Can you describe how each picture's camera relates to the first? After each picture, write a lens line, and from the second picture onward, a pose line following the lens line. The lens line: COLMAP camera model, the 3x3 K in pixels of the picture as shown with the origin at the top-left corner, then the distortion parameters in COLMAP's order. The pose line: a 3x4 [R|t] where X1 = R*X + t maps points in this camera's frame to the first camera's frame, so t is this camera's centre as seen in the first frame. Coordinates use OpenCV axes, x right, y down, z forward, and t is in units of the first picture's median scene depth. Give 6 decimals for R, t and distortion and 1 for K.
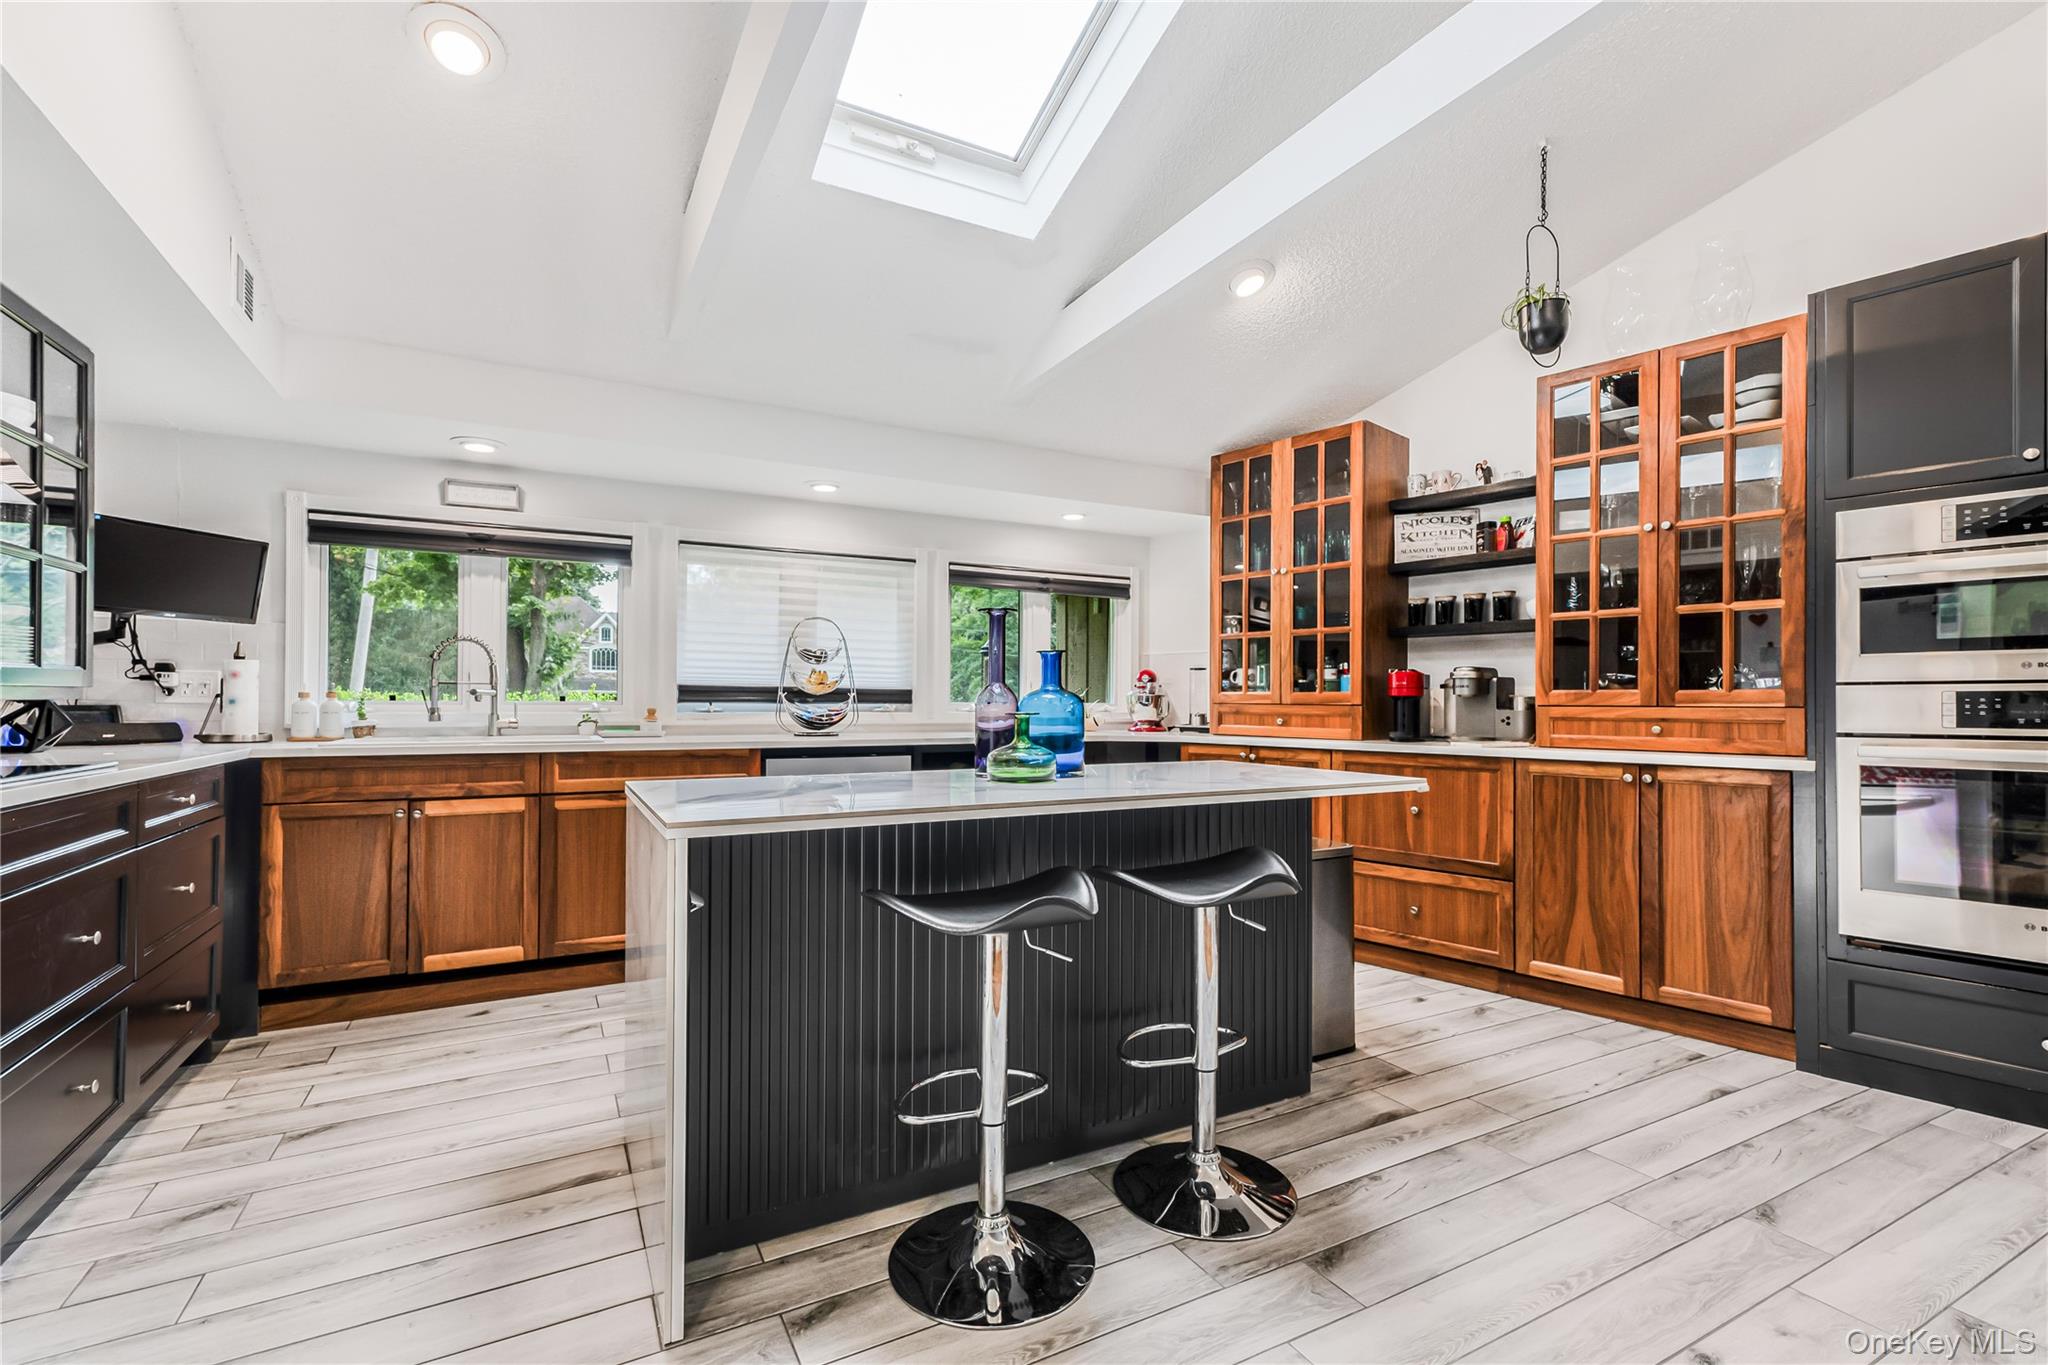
lens RADIAL K [[858.1, 0, 1032.7], [0, 858.1, 689.9], [0, 0, 1]] dist [0.005056, -0.000042]
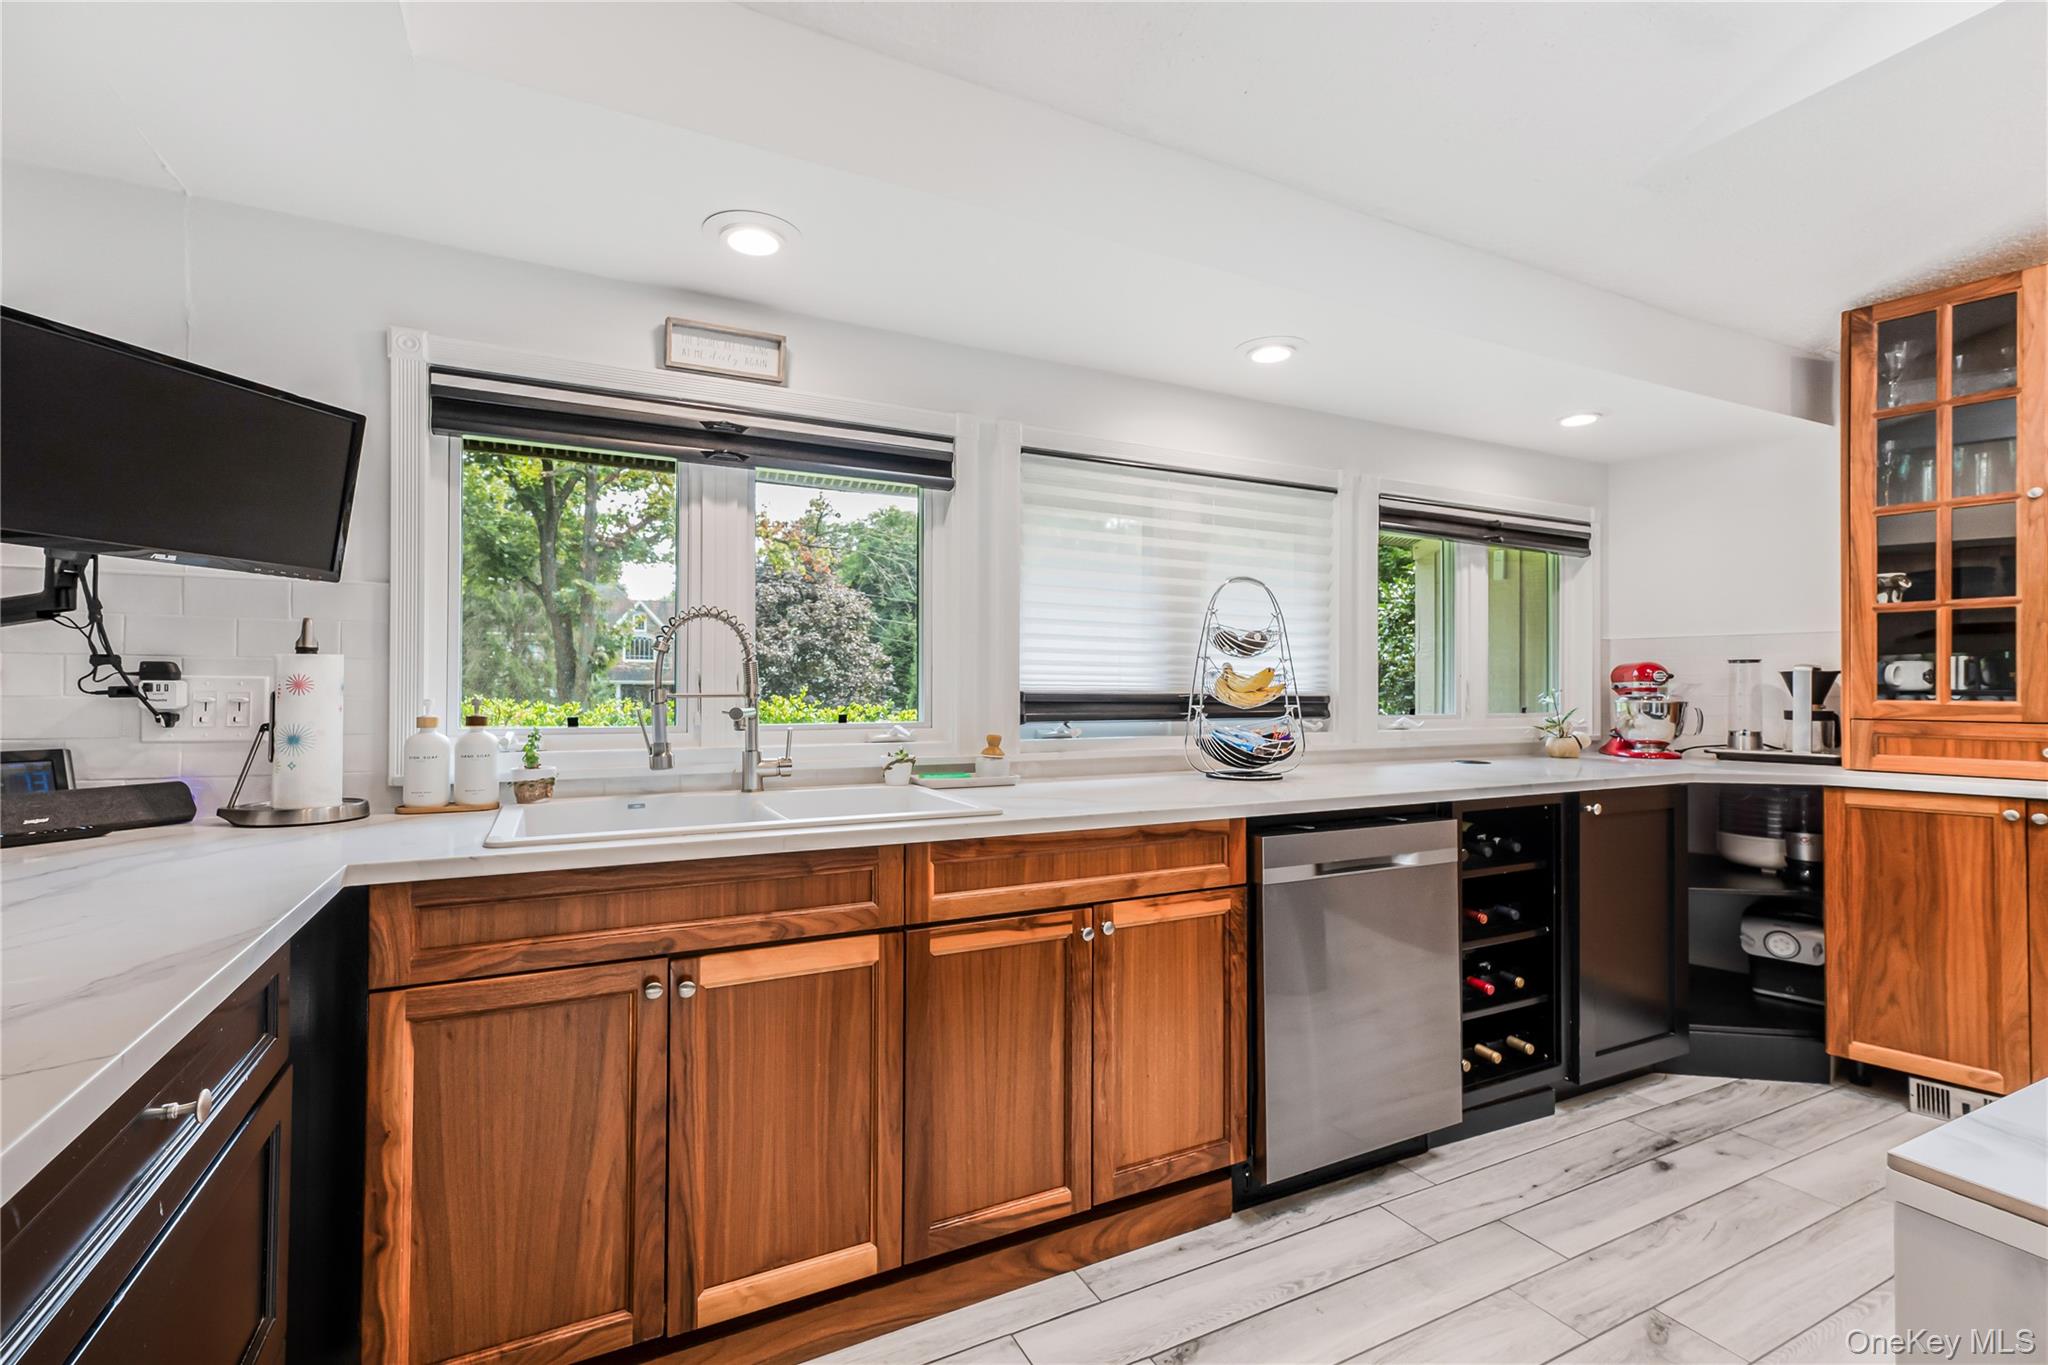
lens RADIAL K [[858.1, 0, 1015.7], [0, 858.1, 674.7], [0, 0, 1]] dist [0.005056, -0.000042]
pose [[0.999570, -0.003063, -0.029146, -0.490116], [0.002965, 0.999990, -0.003432, -0.019992], [0.029156, 0.003344, 0.999569, 0.508083]]
